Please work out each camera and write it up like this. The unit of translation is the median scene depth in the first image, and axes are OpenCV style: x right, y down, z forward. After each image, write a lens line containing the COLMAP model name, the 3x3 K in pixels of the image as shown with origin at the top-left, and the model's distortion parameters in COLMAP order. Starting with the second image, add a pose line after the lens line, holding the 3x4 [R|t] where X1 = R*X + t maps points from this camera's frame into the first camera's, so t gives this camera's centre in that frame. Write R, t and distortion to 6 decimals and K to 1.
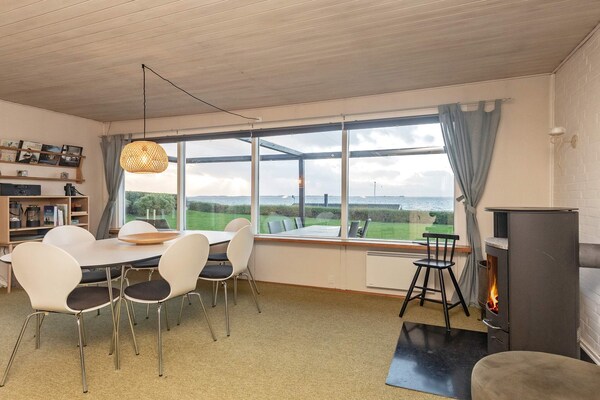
lens RADIAL K [[344.4, 0, 300.0], [0, 344.4, 200.0], [0, 0, 1]] dist [0.015817, -0.000994]
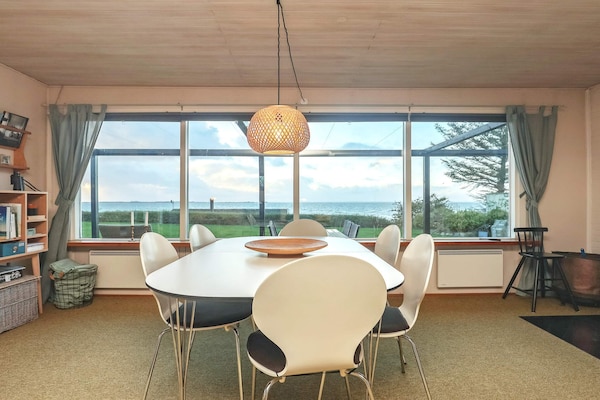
lens RADIAL K [[349.6, 0, 301.9], [0, 349.6, 203.9], [0, 0, 1]] dist [-0.027548, -0.000223]
pose [[0.920418, -0.004289, 0.390912, -0.457041], [0.006335, 0.999972, -0.003943, 0.018655], [-0.390884, 0.006105, 0.920420, 0.225017]]
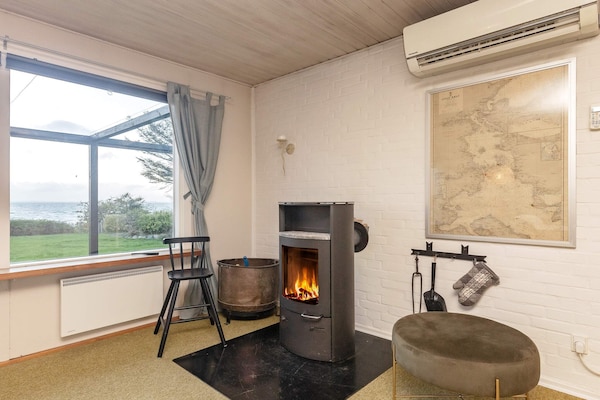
lens RADIAL K [[344.4, 0, 300.0], [0, 344.4, 200.0], [0, 0, 1]] dist [0.015817, -0.000994]
pose [[0.357064, 0.006053, 0.934060, -0.200121], [0.008870, 0.999912, -0.009871, 0.014754], [-0.934038, 0.011809, 0.356979, 0.330649]]
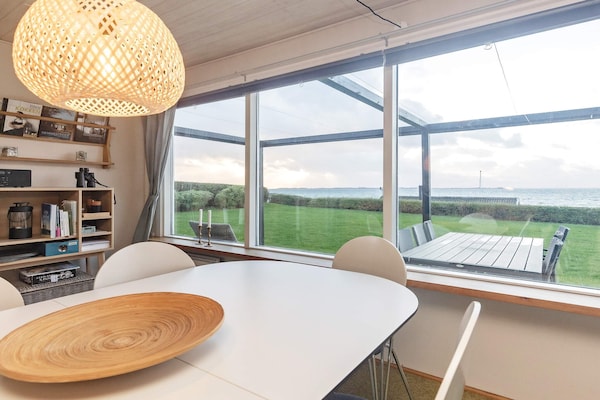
lens RADIAL K [[346.8, 0, 298.9], [0, 346.8, 191.5], [0, 0, 1]] dist [0.000992, 0.000057]
pose [[0.973180, -0.000235, -0.230047, -0.147727], [-0.000133, 0.999999, -0.001583, -0.004274], [0.230047, 0.001571, 0.973178, 0.505707]]
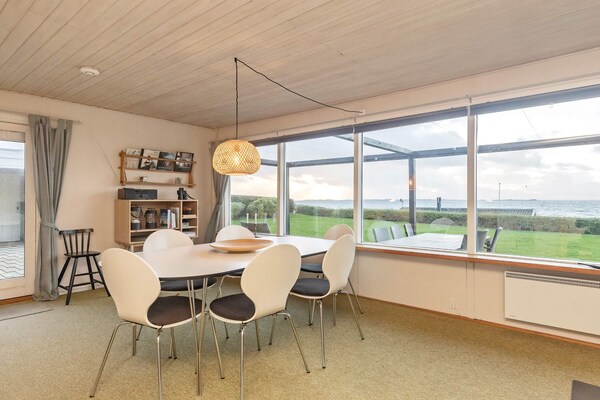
lens RADIAL K [[344.4, 0, 300.0], [0, 344.4, 200.0], [0, 0, 1]] dist [0.015817, -0.000994]
pose [[0.953924, -0.002051, -0.300041, -0.007367], [-0.001167, 0.999944, -0.010548, -0.000311], [0.300046, 0.010413, 0.953868, 0.114908]]
